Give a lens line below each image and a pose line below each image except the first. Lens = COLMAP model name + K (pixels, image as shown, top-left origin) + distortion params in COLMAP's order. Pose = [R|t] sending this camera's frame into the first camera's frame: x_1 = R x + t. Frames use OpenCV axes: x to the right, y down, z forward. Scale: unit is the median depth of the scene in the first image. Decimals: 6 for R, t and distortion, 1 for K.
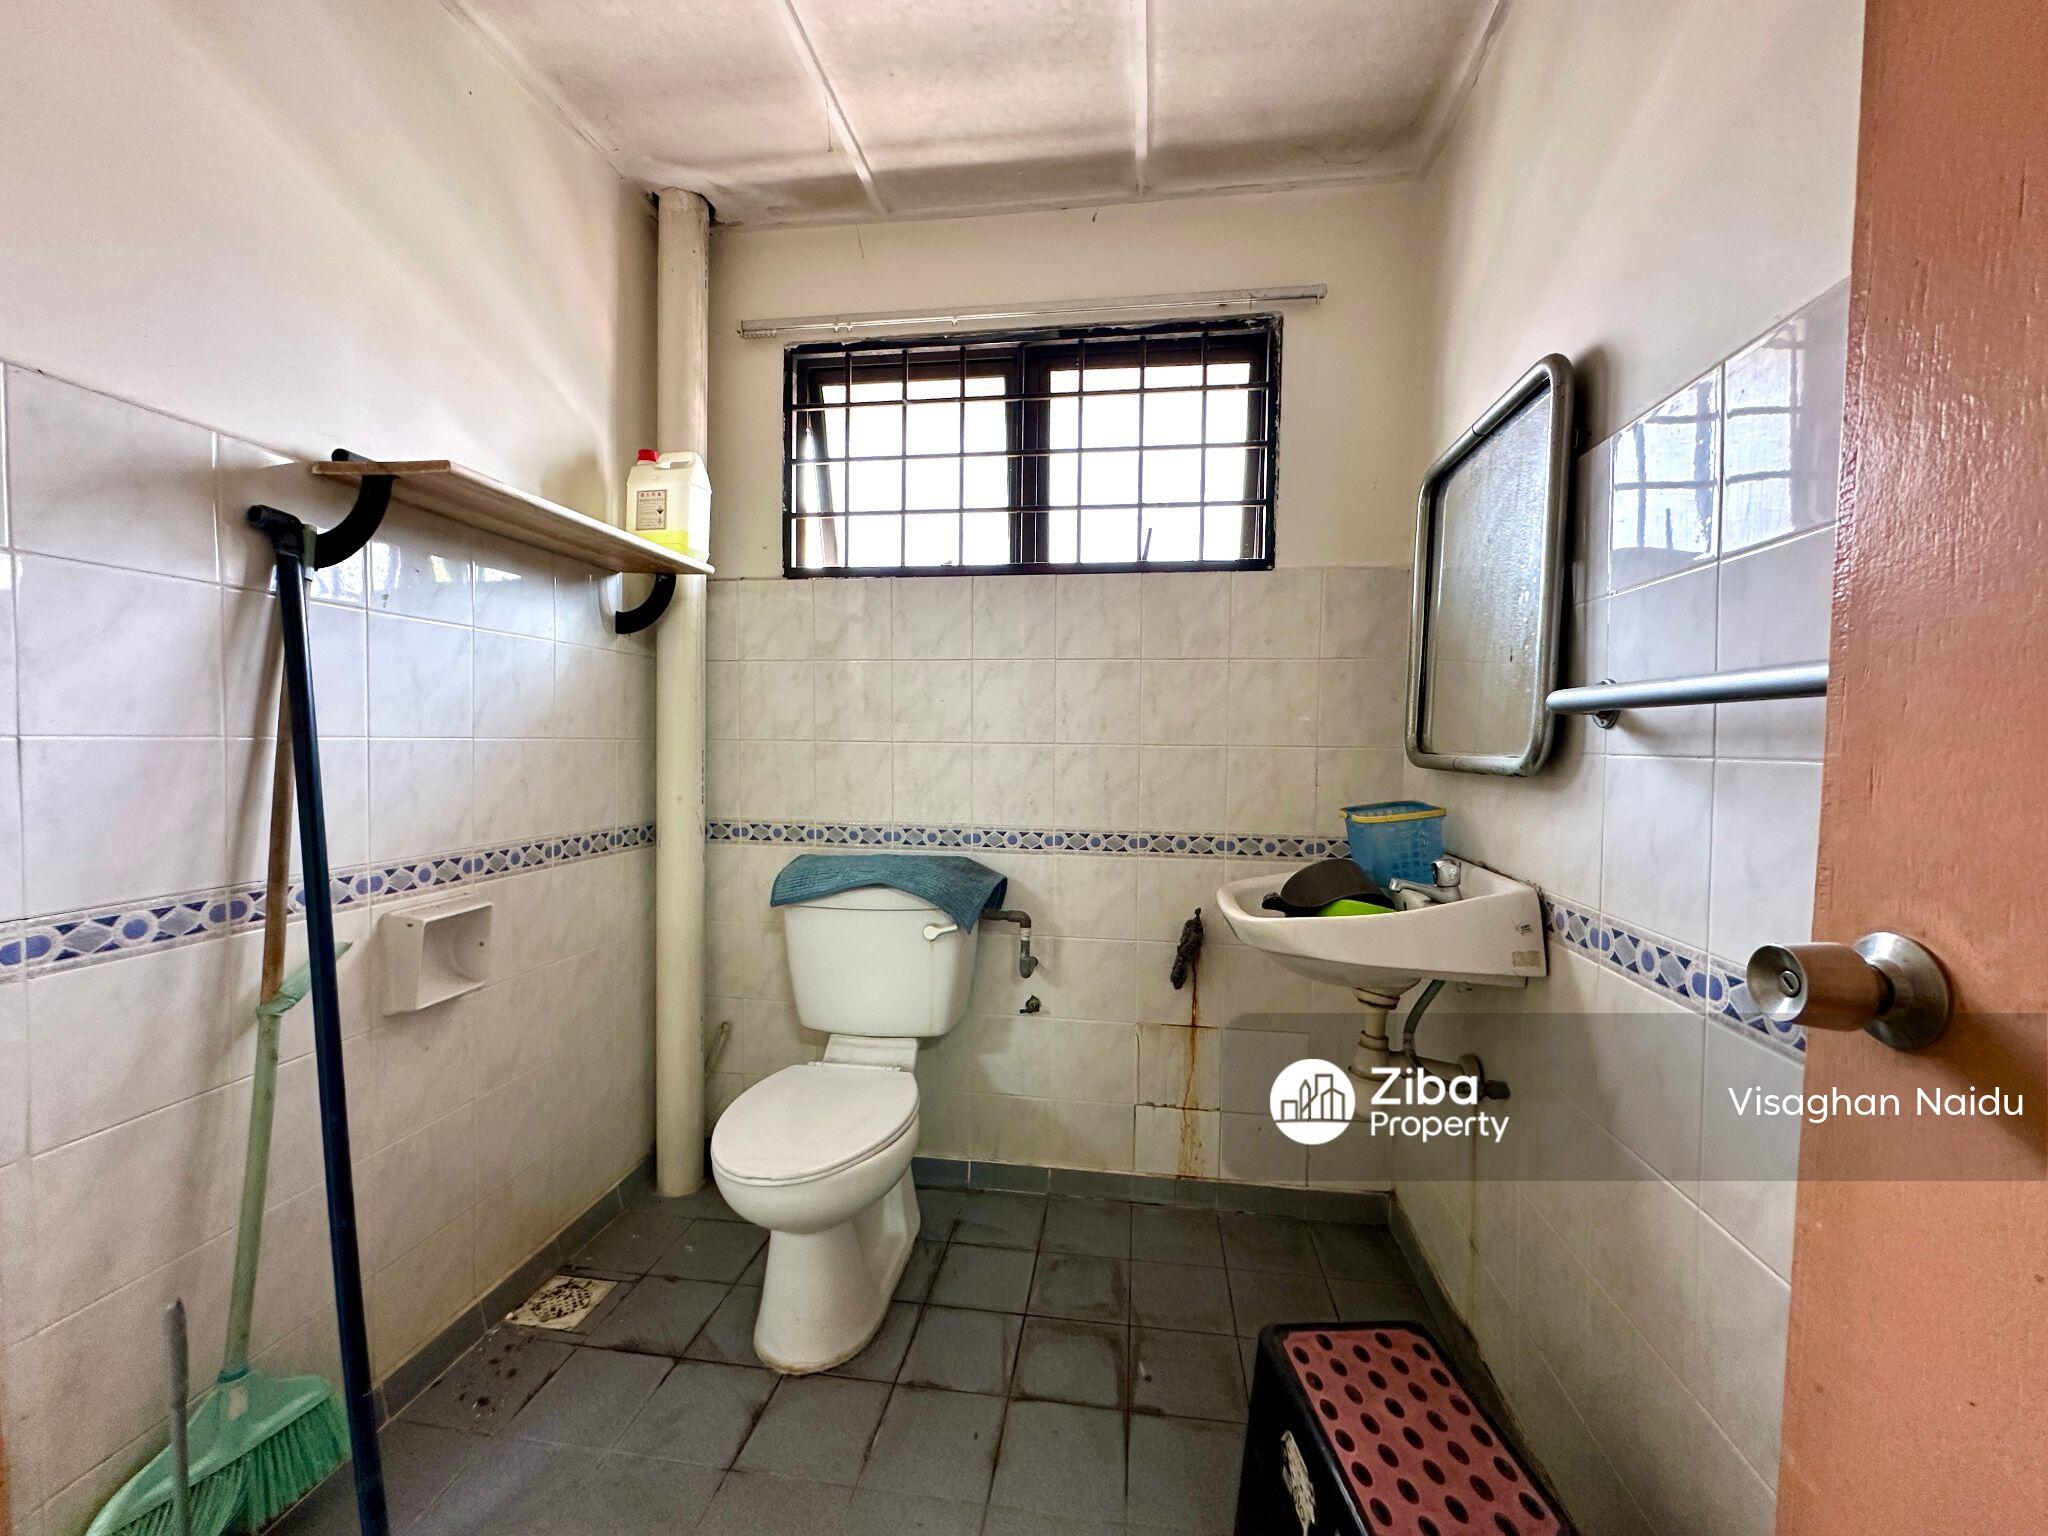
lens RADIAL K [[815.8, 0, 1027.8], [0, 815.8, 772.5], [0, 0, 1]] dist [-0.003965, 0.000625]
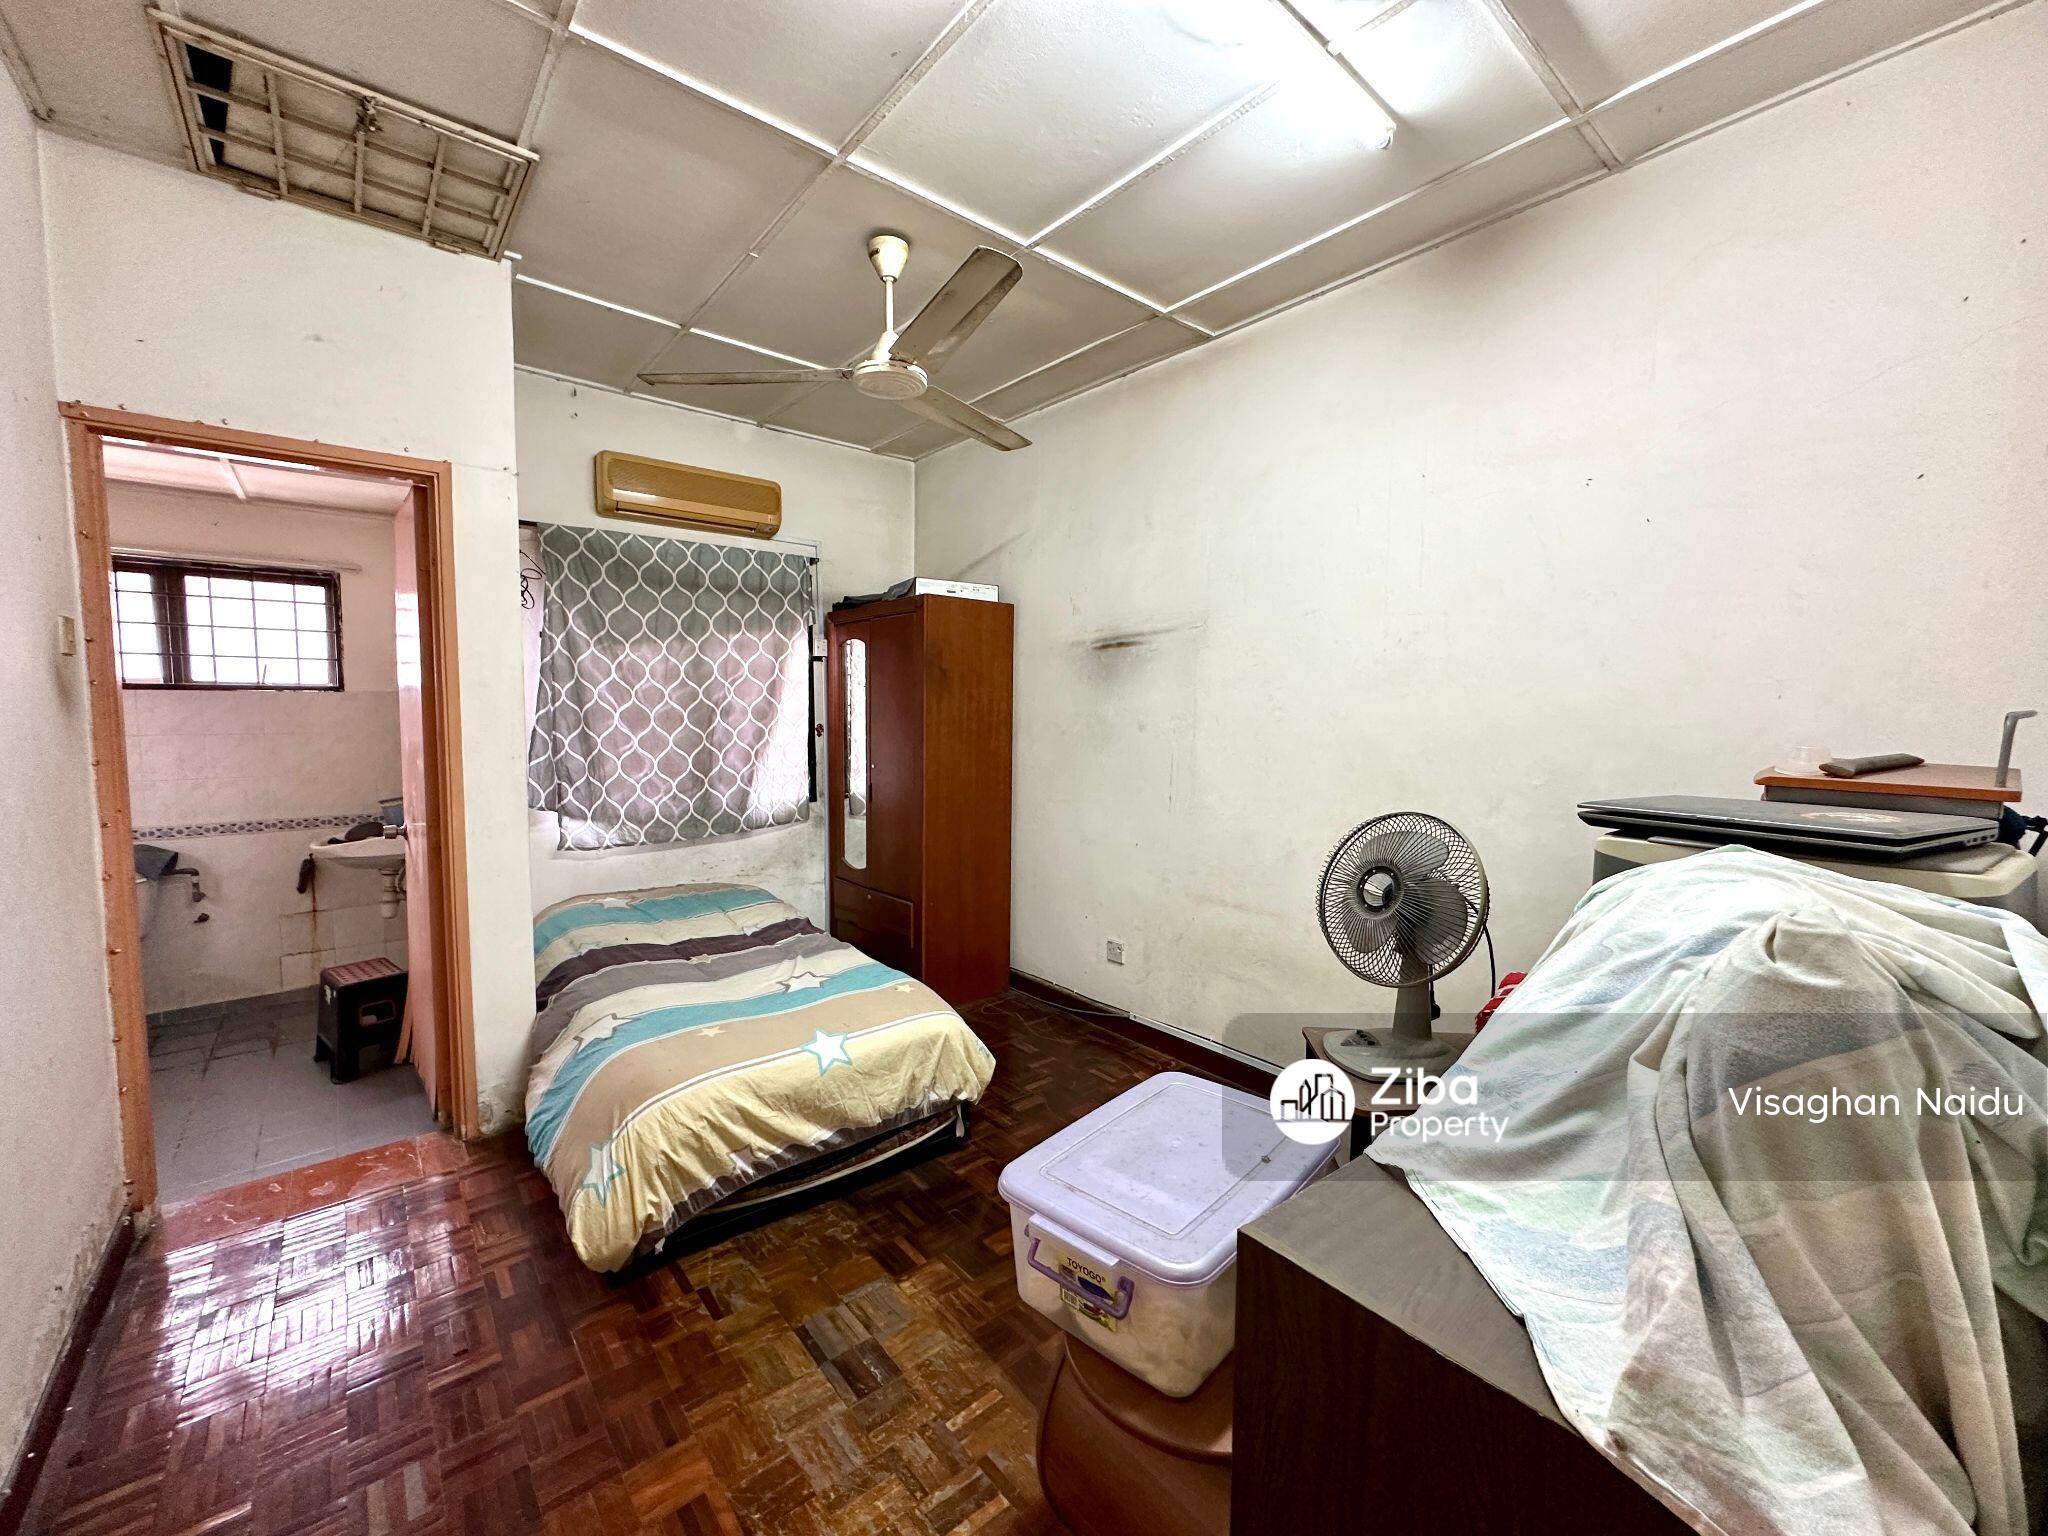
lens RADIAL K [[815.8, 0, 1031.7], [0, 815.8, 768.4], [0, 0, 1]] dist [-0.003965, 0.000625]
pose [[0.668301, -0.065304, 0.741019, -0.084367], [0.025355, 0.997560, 0.065045, -0.133958], [-0.743459, -0.024682, 0.668326, -1.683319]]
